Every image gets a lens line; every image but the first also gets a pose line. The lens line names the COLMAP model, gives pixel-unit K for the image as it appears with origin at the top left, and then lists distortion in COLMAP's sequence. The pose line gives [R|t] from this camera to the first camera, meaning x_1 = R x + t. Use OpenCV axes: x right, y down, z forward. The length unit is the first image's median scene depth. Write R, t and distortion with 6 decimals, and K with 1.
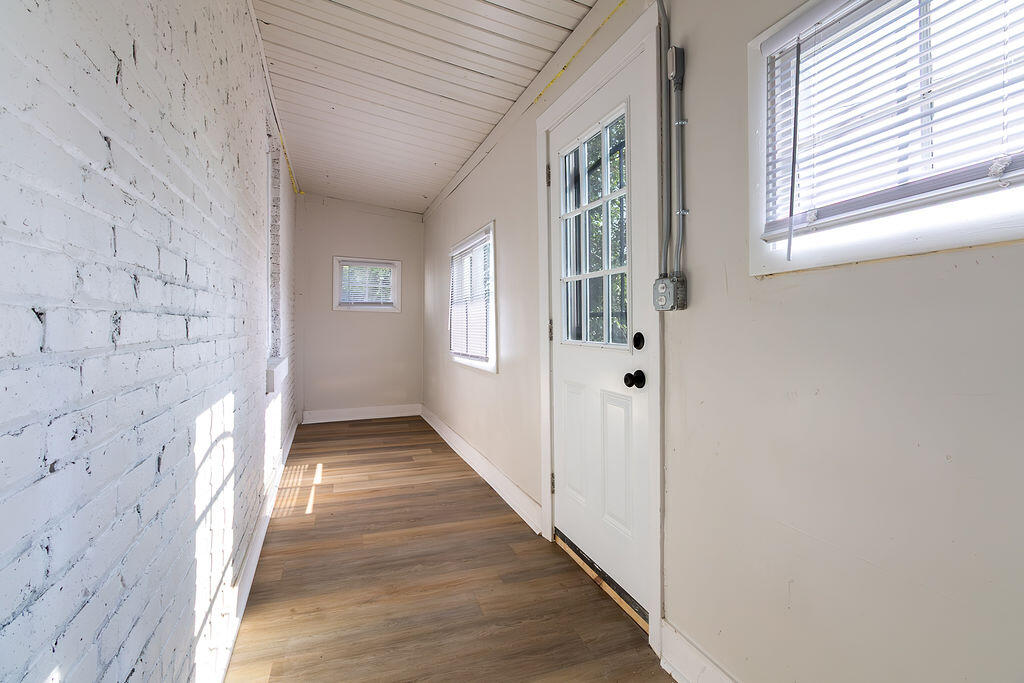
lens RADIAL K [[463.0, 0, 523.1], [0, 463.0, 324.6], [0, 0, 1]] dist [-0.003855, -0.000682]
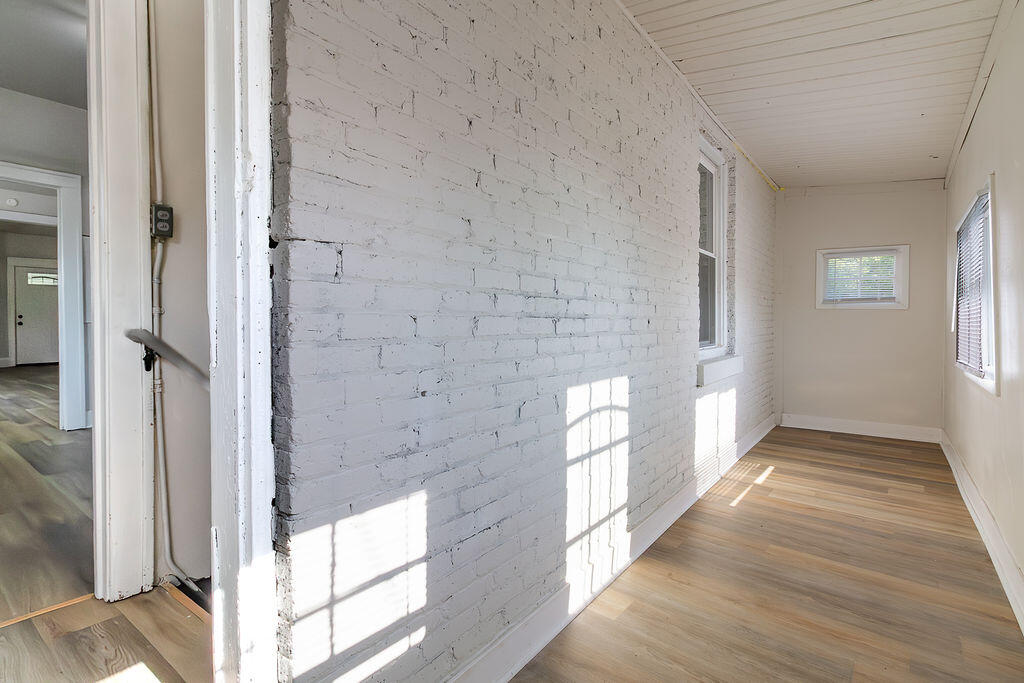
lens RADIAL K [[463.0, 0, 523.1], [0, 463.0, 324.6], [0, 0, 1]] dist [-0.003855, -0.000682]
pose [[0.536996, 0.004244, -0.843574, 0.145244], [-0.003381, 0.999990, 0.002879, -0.000624], [0.843578, 0.001306, 0.537005, 0.041929]]
